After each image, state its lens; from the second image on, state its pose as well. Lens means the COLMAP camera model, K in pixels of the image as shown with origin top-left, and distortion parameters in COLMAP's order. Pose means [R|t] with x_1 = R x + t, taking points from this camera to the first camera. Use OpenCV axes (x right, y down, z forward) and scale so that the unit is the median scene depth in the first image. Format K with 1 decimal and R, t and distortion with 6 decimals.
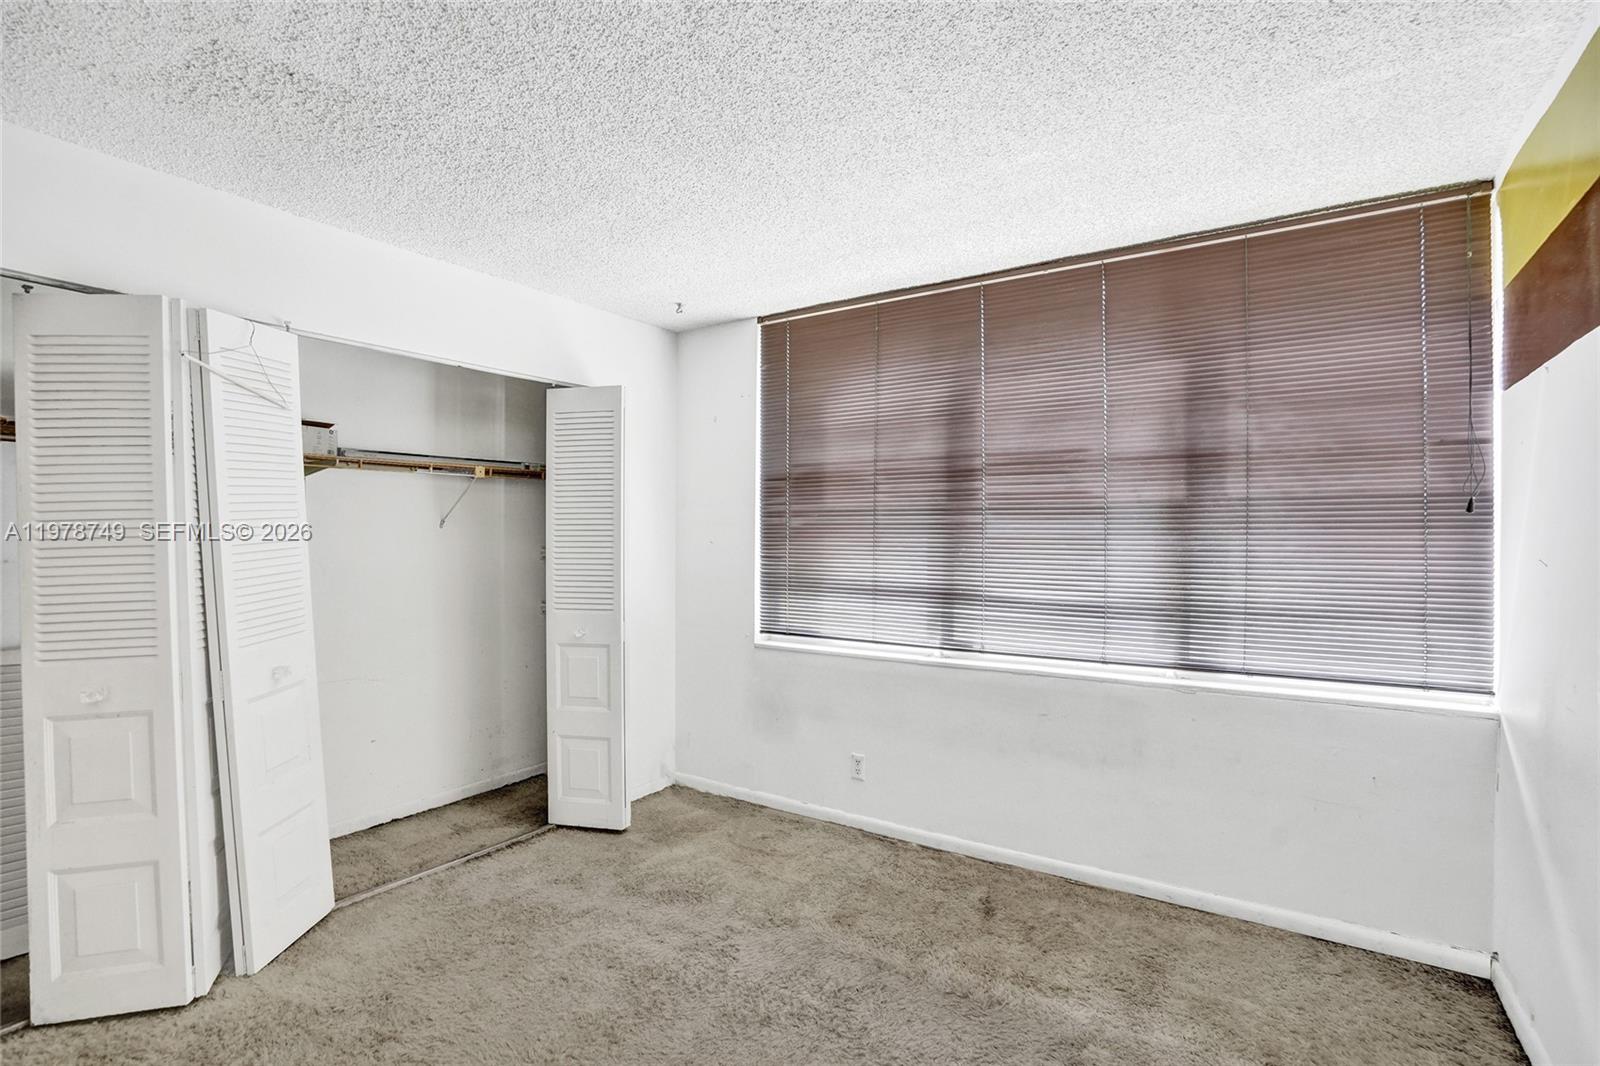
lens RADIAL K [[750.0, 0, 801.8], [0, 750.0, 543.3], [0, 0, 1]] dist [-0.073162, 0.036887]
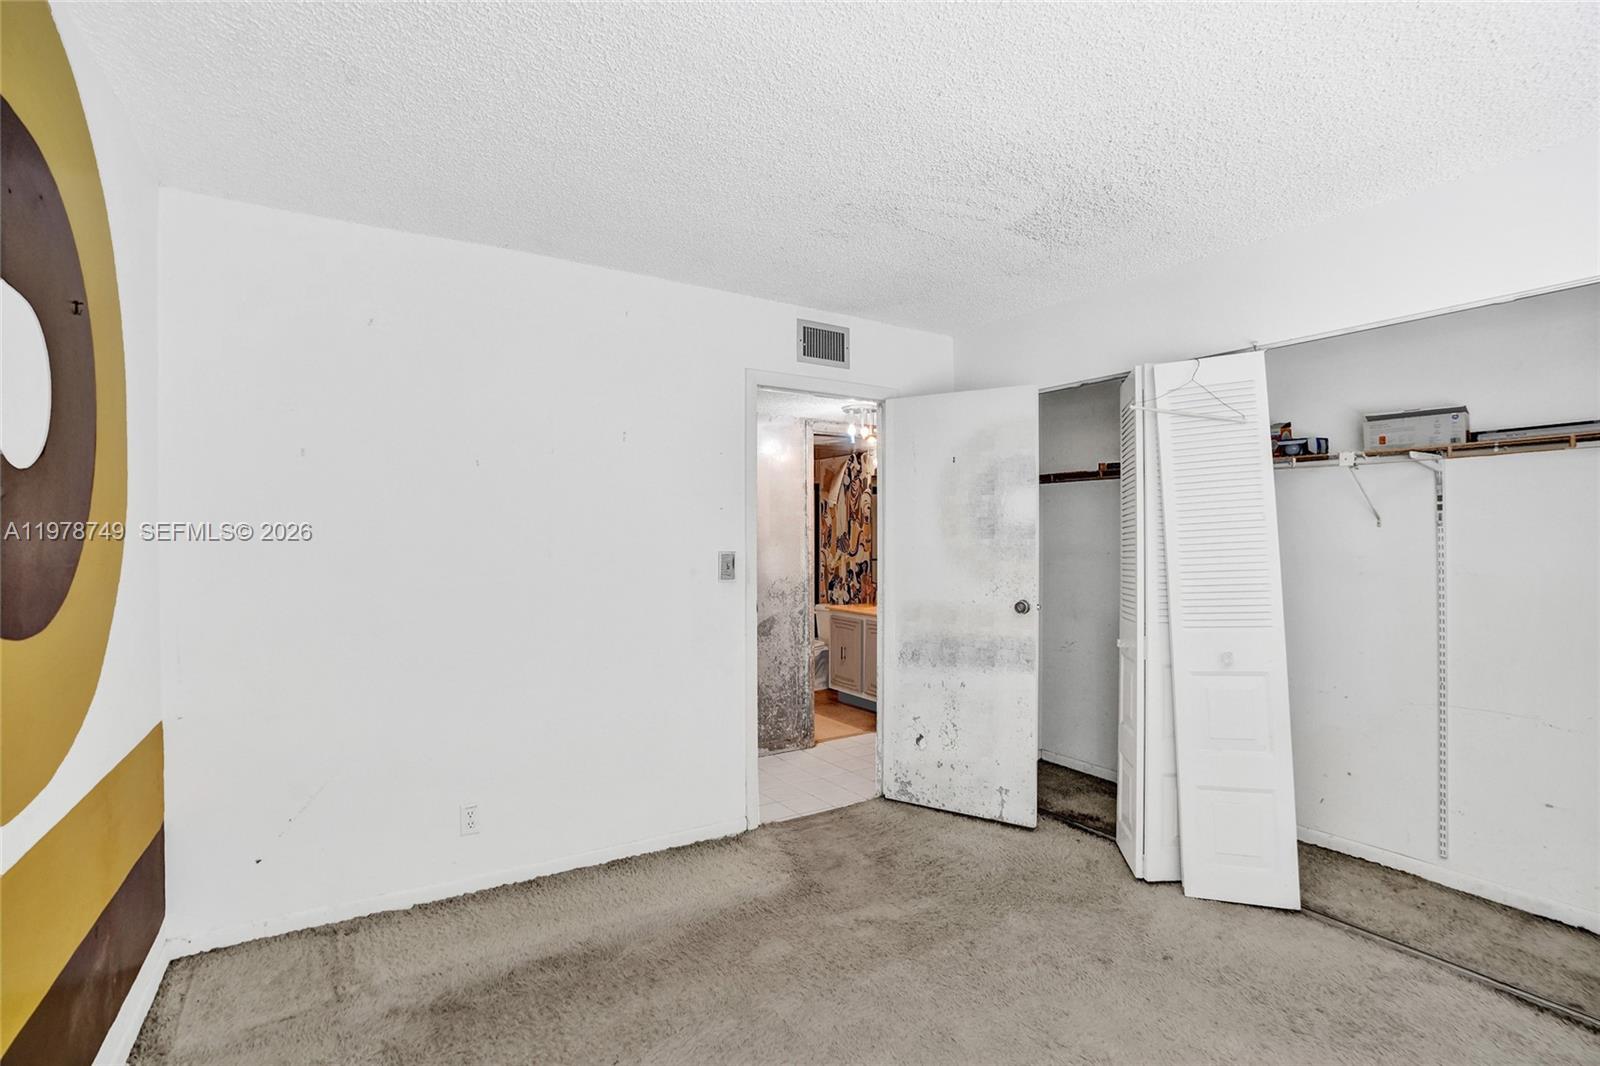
lens RADIAL K [[750.0, 0, 801.8], [0, 750.0, 543.3], [0, 0, 1]] dist [-0.073162, 0.036887]
pose [[-0.397077, -0.000558, -0.917785, 0.527330], [-0.000426, 1.000000, -0.000423, -0.001715], [0.917785, 0.000223, -0.397077, 0.745777]]
